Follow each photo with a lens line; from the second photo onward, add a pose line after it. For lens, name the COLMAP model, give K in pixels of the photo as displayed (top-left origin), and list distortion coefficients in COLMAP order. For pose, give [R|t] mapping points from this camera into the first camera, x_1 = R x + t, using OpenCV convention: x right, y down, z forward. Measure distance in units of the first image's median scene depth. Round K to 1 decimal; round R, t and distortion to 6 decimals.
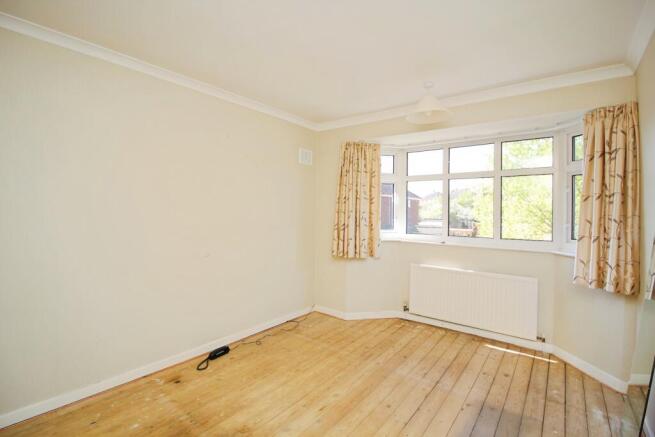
lens RADIAL K [[290.4, 0, 327.5], [0, 290.4, 218.5], [0, 0, 1]] dist [-0.029509, -0.000064]
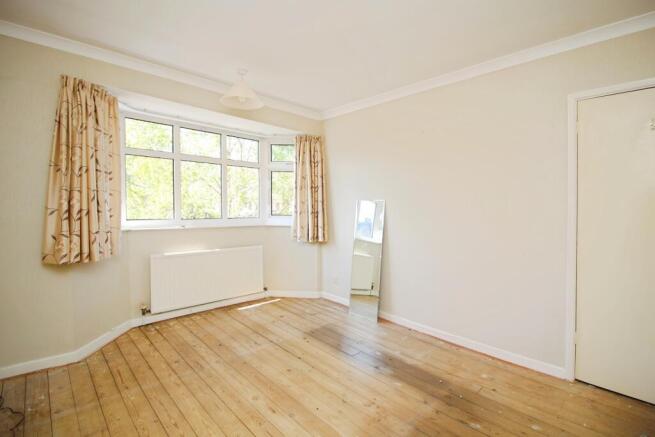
lens RADIAL K [[303.3, 0, 326.6], [0, 303.3, 207.9], [0, 0, 1]] dist [-0.034855, -0.001905]
pose [[0.160799, -0.021487, 0.986753, -0.588583], [0.006809, 0.999763, 0.020661, 0.005846], [-0.986964, 0.003396, 0.160907, 0.444529]]
